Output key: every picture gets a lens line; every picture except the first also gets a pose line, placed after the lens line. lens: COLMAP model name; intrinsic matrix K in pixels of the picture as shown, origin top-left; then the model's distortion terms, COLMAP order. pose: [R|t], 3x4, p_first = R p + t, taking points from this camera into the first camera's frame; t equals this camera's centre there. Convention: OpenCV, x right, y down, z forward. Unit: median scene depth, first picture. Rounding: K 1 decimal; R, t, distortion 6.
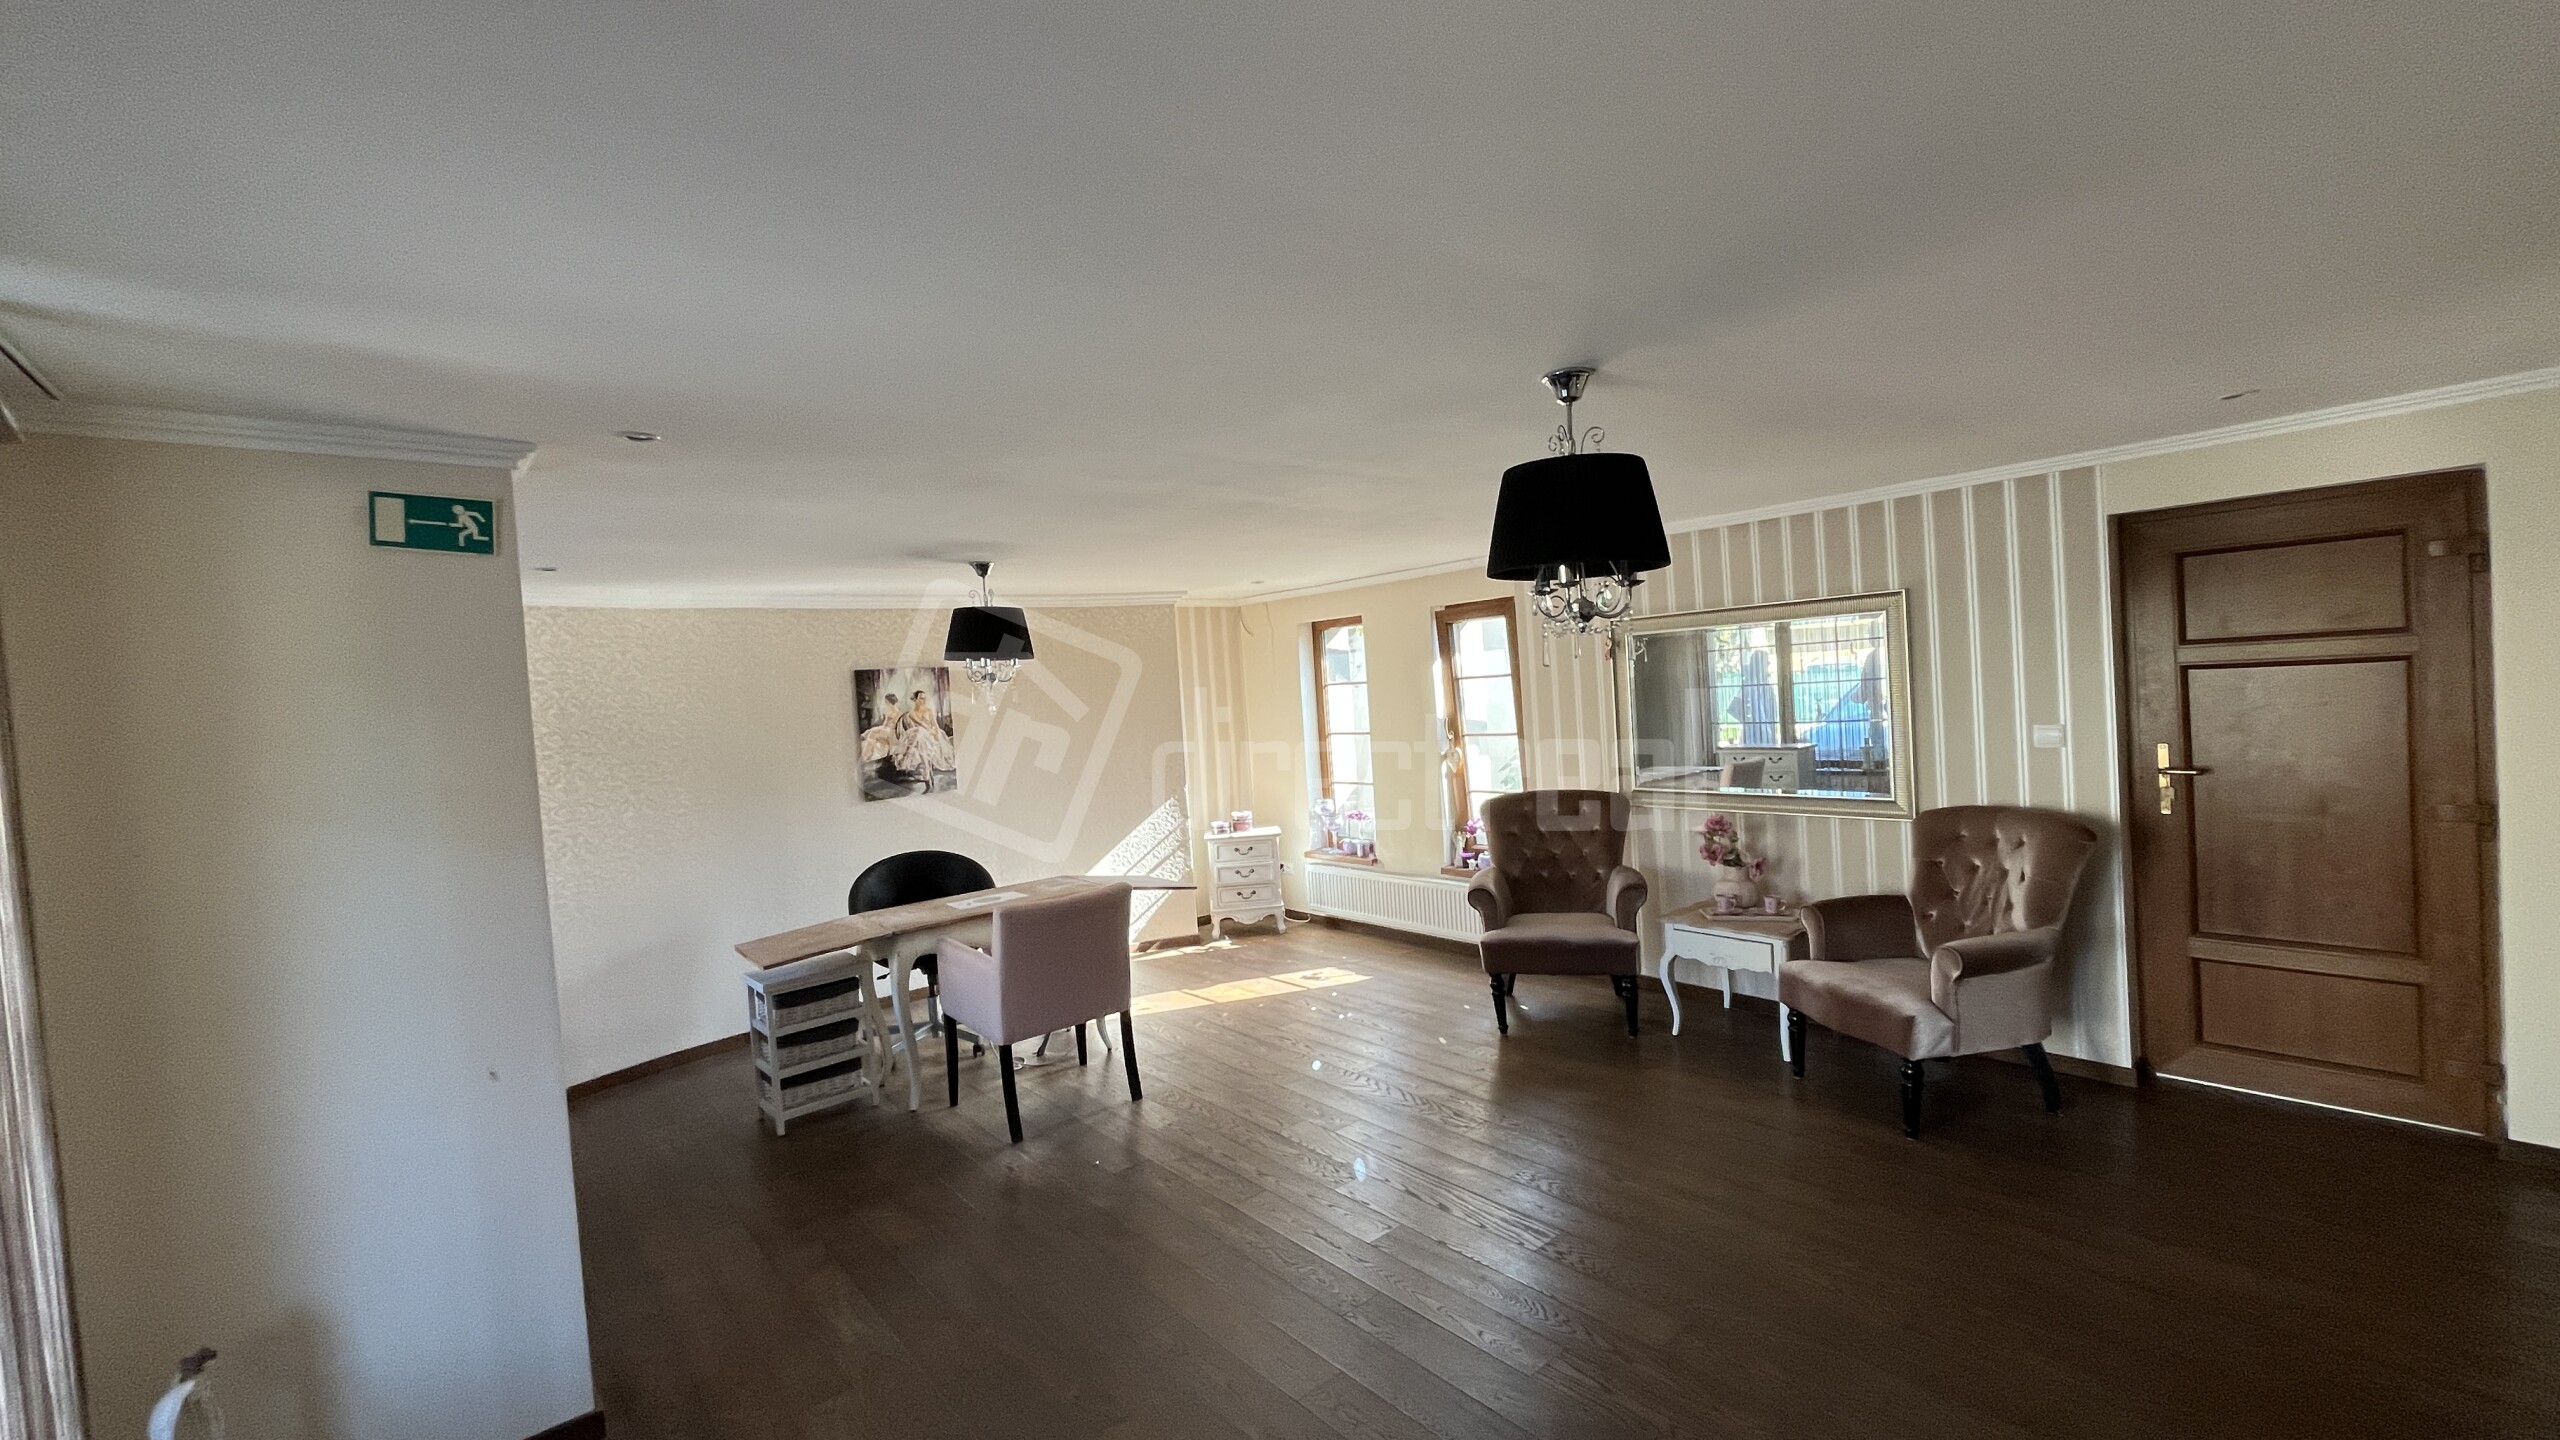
lens RADIAL K [[1030.2, 0, 1285.1], [0, 1030.2, 717.4], [0, 0, 1]] dist [-0.002746, -0.000250]
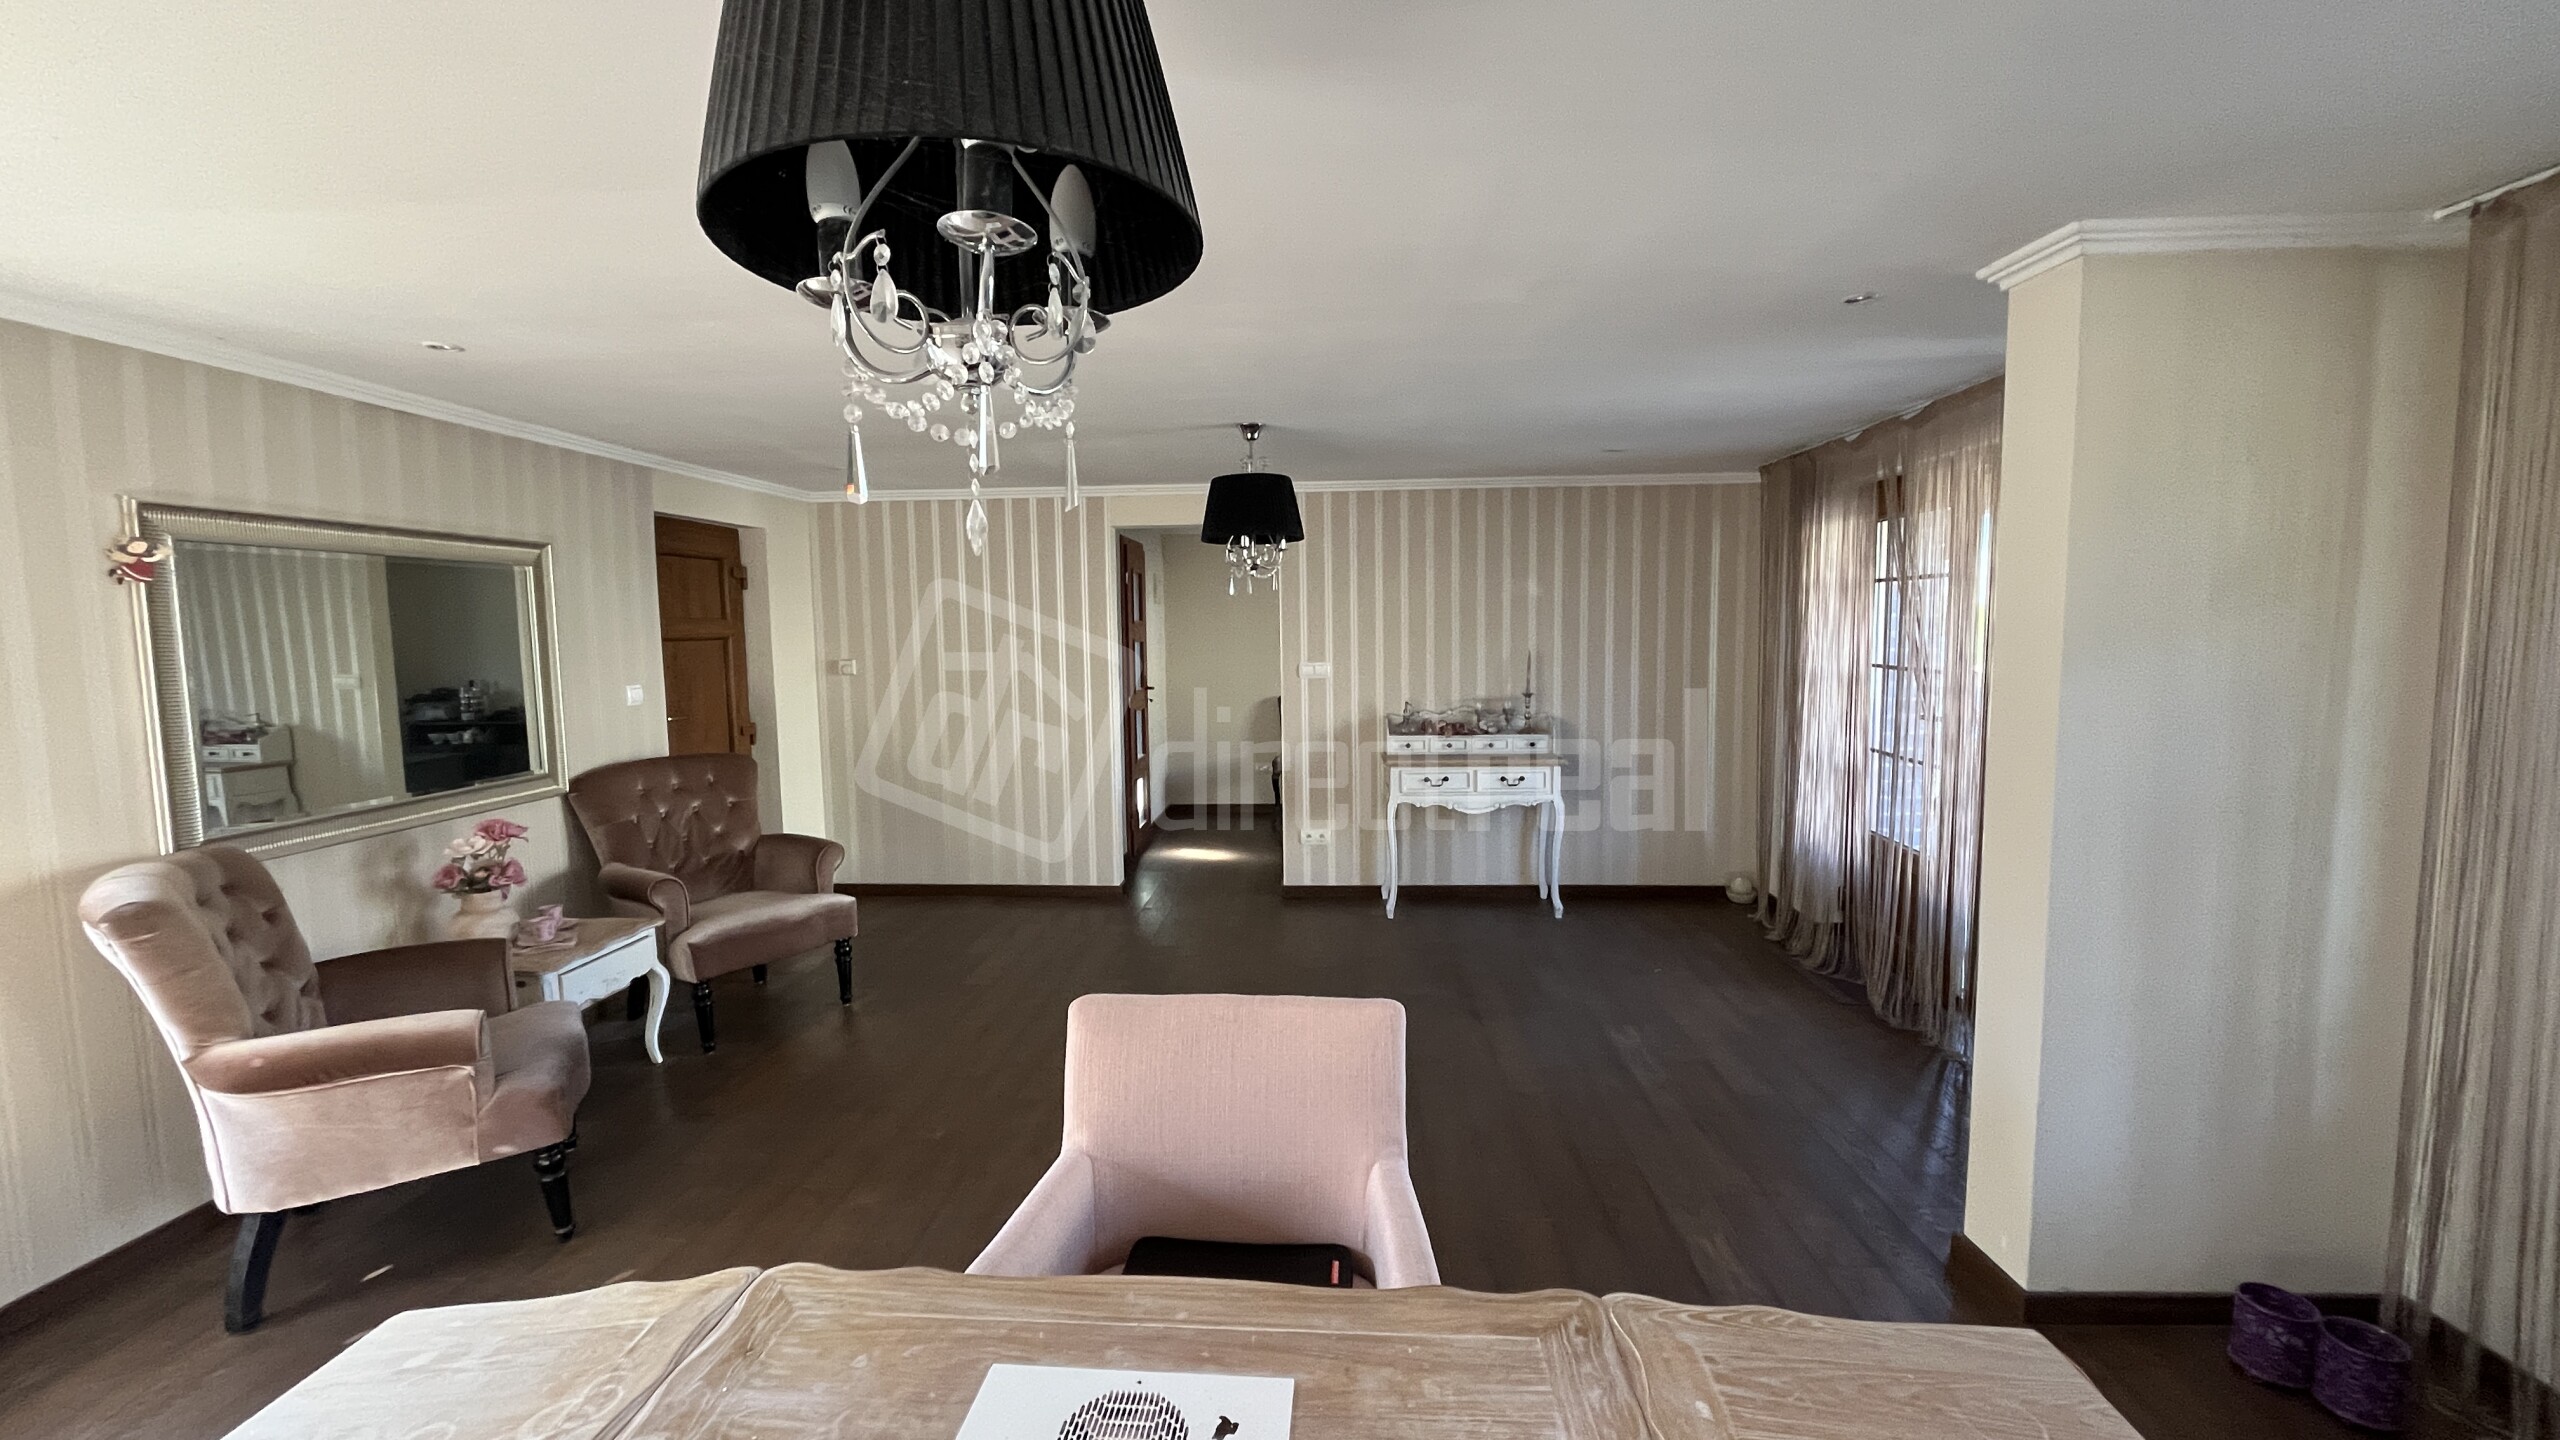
lens RADIAL K [[1030.2, 0, 1285.1], [0, 1030.2, 717.4], [0, 0, 1]] dist [-0.002746, -0.000250]
pose [[-0.731844, 0.013566, 0.681337, -0.446383], [0.081597, 0.994353, 0.067847, 0.018680], [-0.676570, 0.105248, -0.728819, 1.089699]]
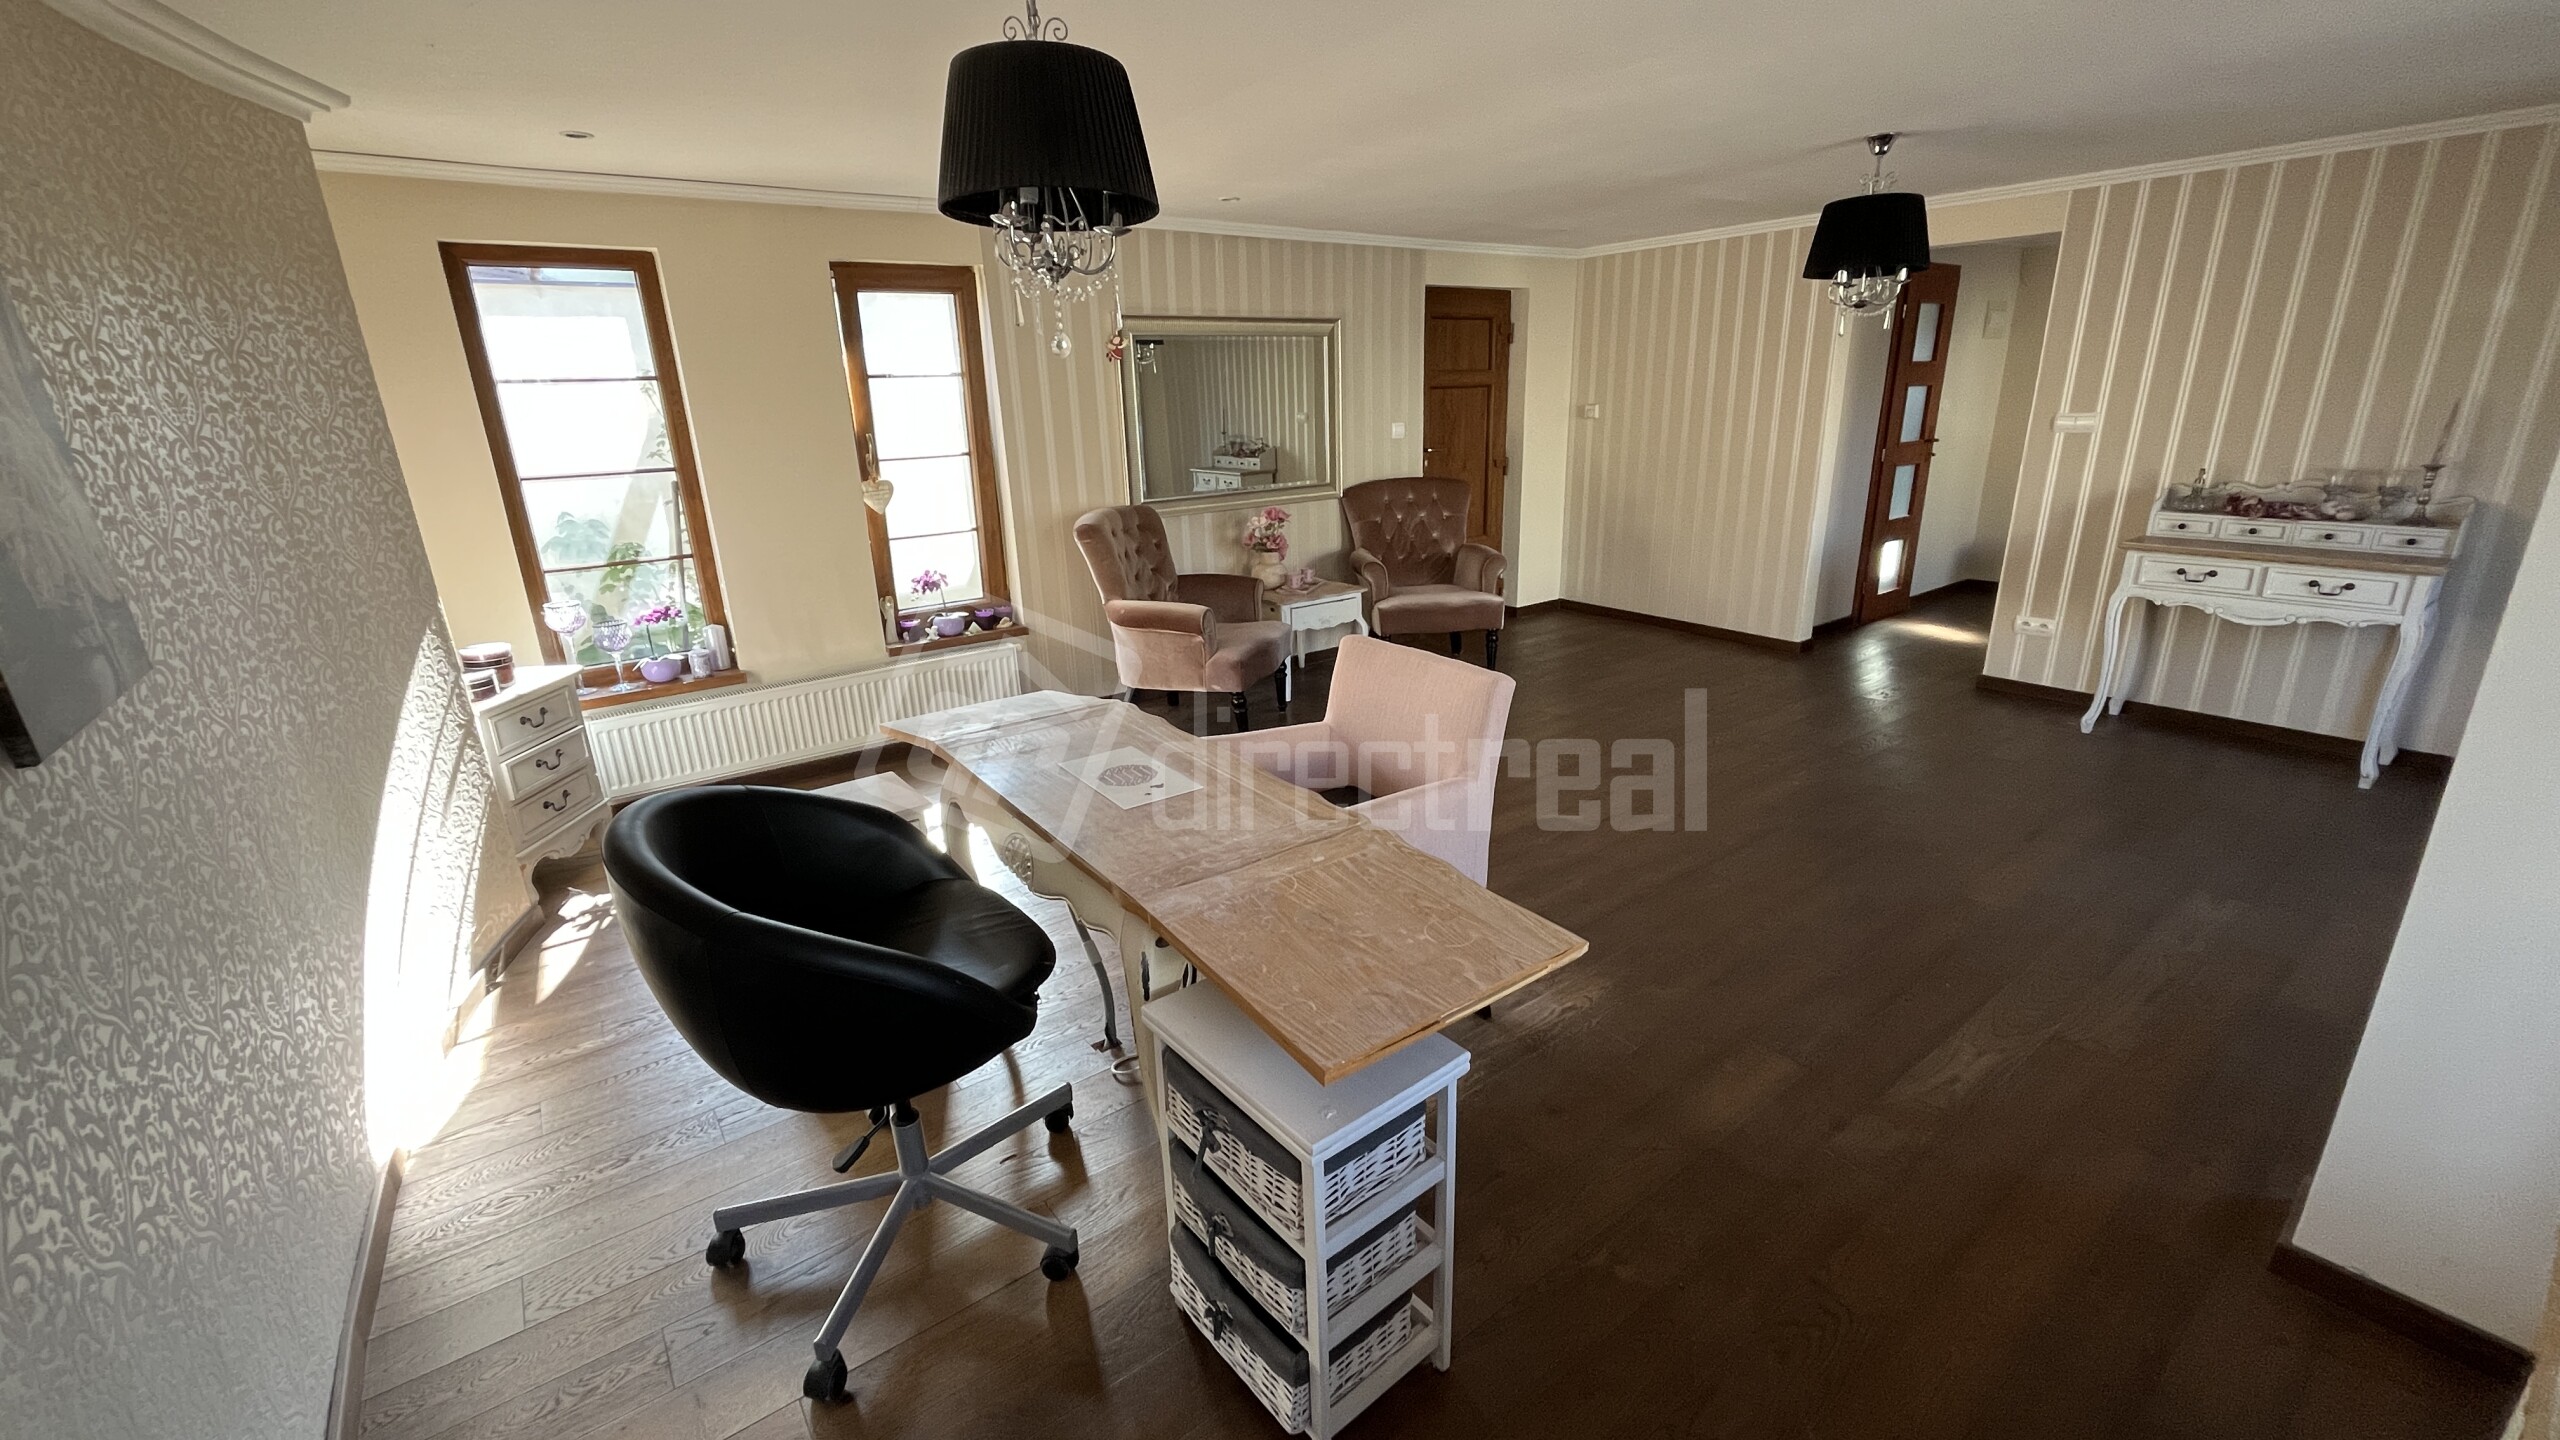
lens RADIAL K [[1030.2, 0, 1285.1], [0, 1030.2, 717.4], [0, 0, 1]] dist [-0.002746, -0.000250]
pose [[0.058582, -0.242650, 0.968344, -0.709979], [0.055203, 0.969313, 0.239553, 0.044285], [-0.996755, 0.039422, 0.070180, 0.874827]]
